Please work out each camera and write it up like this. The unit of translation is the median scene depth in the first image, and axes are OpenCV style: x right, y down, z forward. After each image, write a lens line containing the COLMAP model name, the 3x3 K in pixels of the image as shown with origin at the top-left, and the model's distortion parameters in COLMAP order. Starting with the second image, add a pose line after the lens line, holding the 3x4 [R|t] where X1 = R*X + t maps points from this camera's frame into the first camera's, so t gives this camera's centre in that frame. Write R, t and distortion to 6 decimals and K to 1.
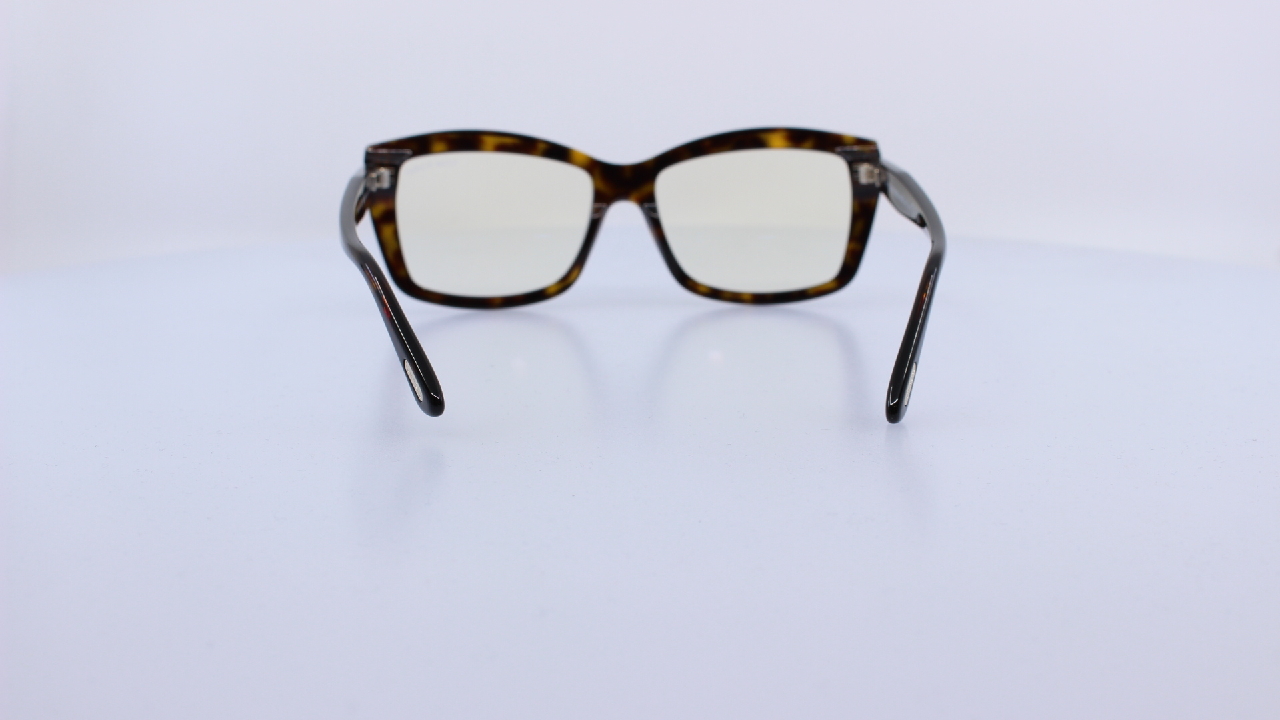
lens RADIAL K [[1599.3, 0, 640.0], [0, 1599.3, 360.0], [0, 0, 1]] dist [-0.172799, 0.005463]
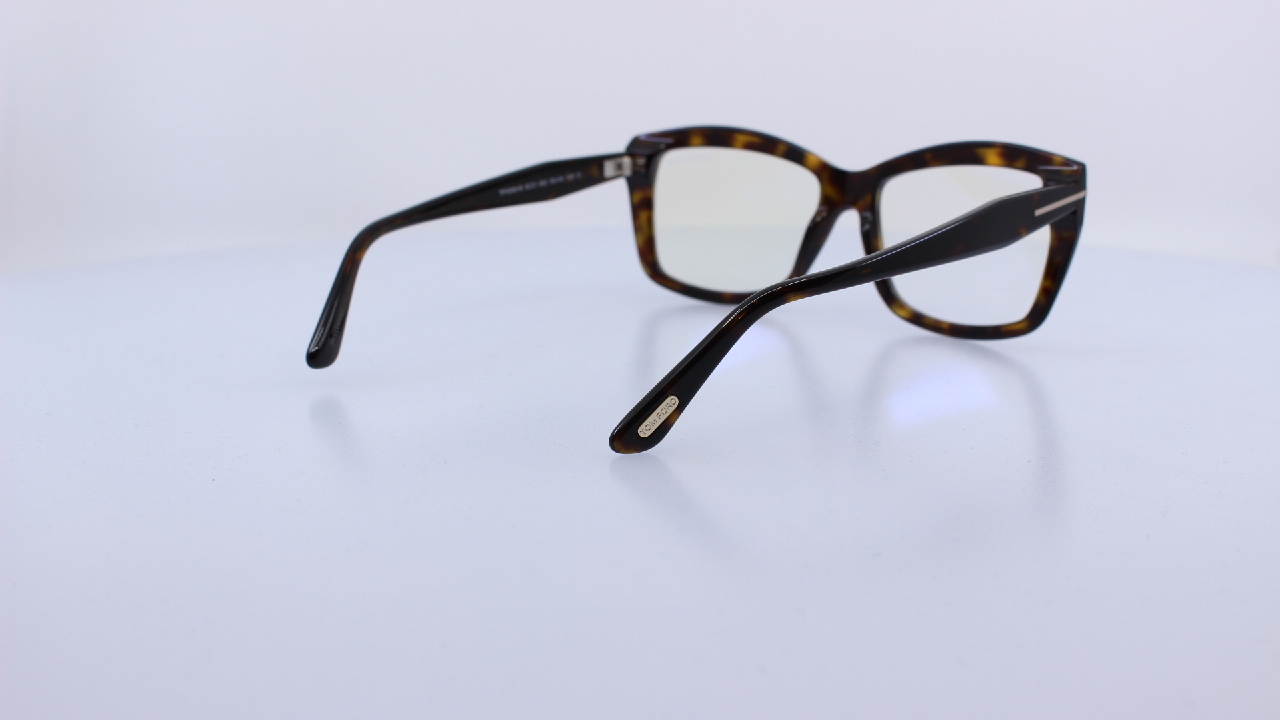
lens RADIAL K [[1599.3, 0, 640.0], [0, 1599.3, 360.0], [0, 0, 1]] dist [-0.172799, 0.005463]
pose [[0.716017, 0.147376, -0.682349, 0.567200], [-0.149897, 0.987120, 0.055908, -0.045598], [0.681800, 0.062252, 0.728885, 0.227896]]
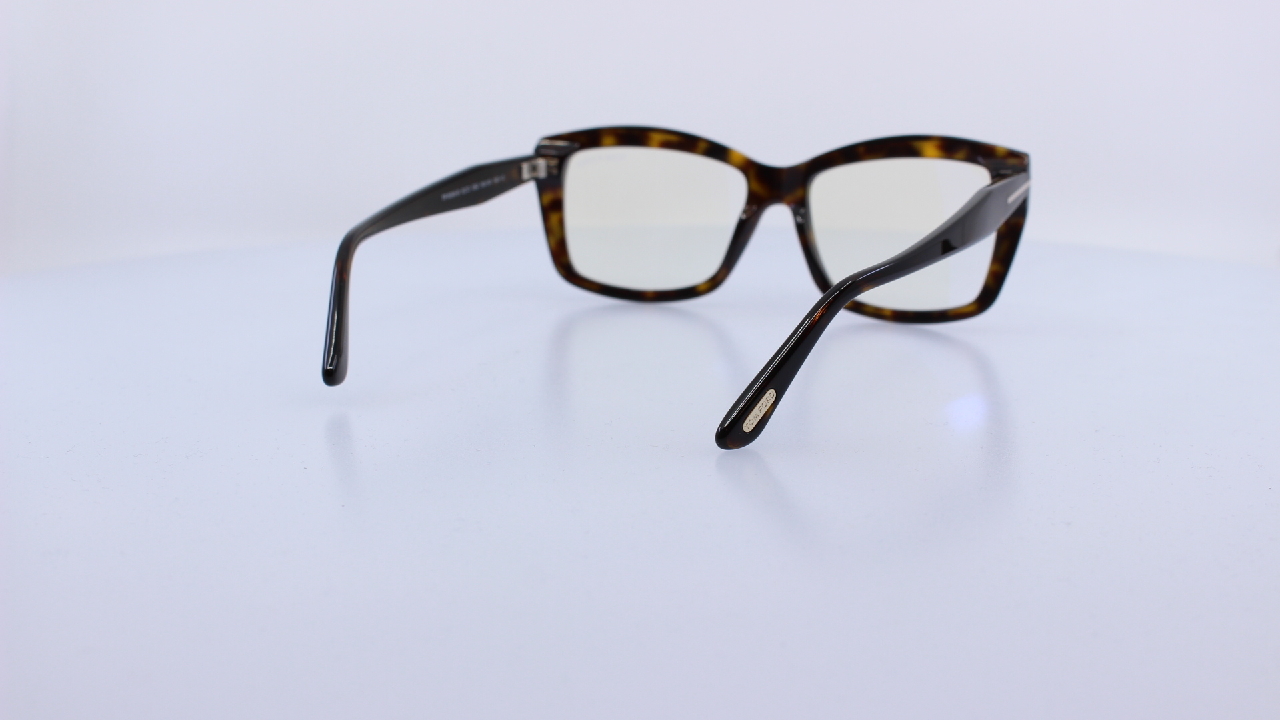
lens RADIAL K [[1599.3, 0, 640.0], [0, 1599.3, 360.0], [0, 0, 1]] dist [-0.172799, 0.005463]
pose [[0.870622, 0.102396, -0.481178, 0.399710], [-0.105549, 0.994201, 0.020592, -0.015942], [0.480496, 0.032860, 0.876381, 0.105938]]
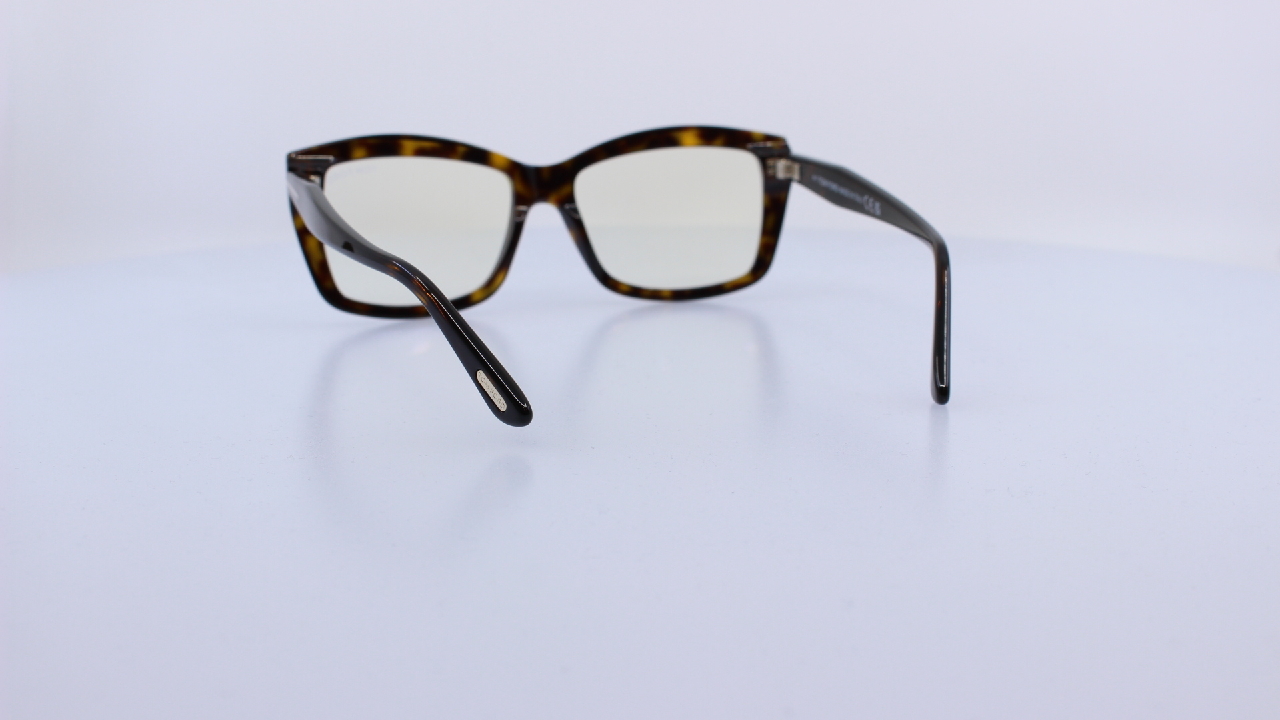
lens RADIAL K [[1599.3, 0, 640.0], [0, 1599.3, 360.0], [0, 0, 1]] dist [-0.172799, 0.005463]
pose [[0.965705, -0.053992, 0.253966, -0.210692], [0.055073, 0.998478, 0.002854, -0.001511], [-0.253733, 0.011231, 0.967209, 0.026036]]
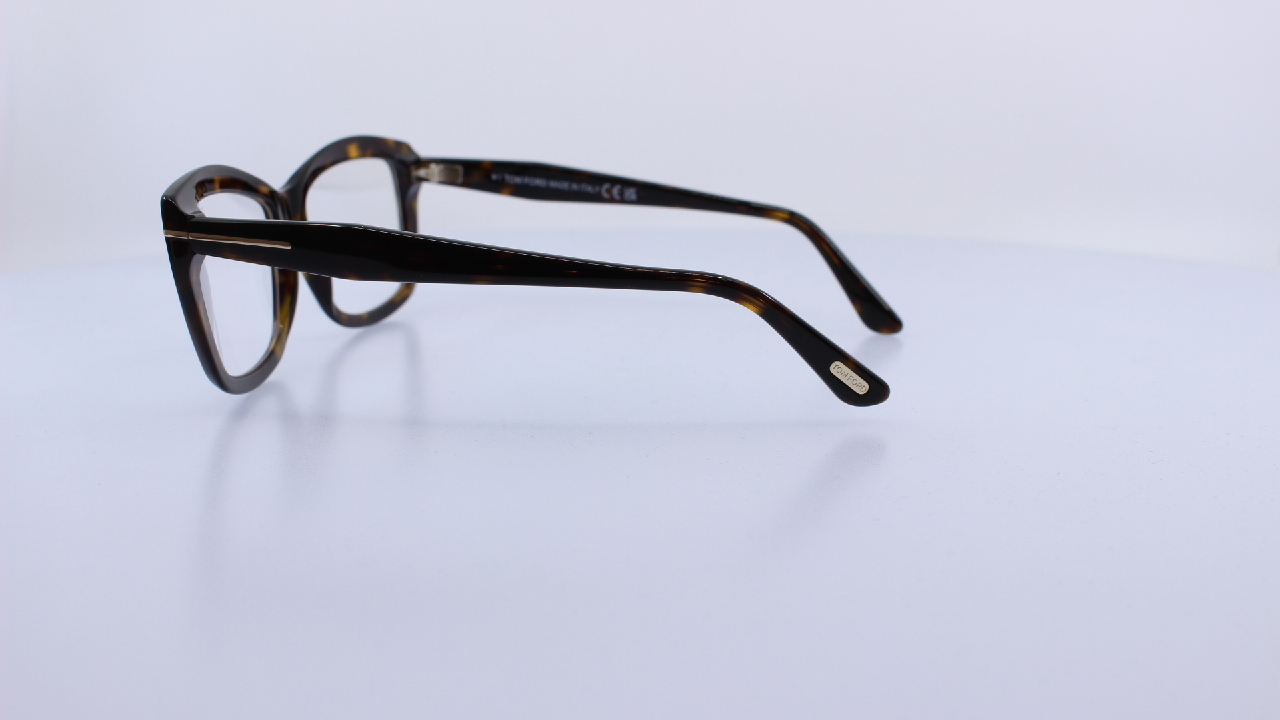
lens RADIAL K [[1599.3, 0, 640.0], [0, 1599.3, 360.0], [0, 0, 1]] dist [-0.172799, 0.005463]
pose [[0.237276, -0.198969, 0.950848, -0.797209], [0.207131, 0.966654, 0.150588, -0.124620], [-0.949103, 0.161219, 0.270577, 0.604601]]
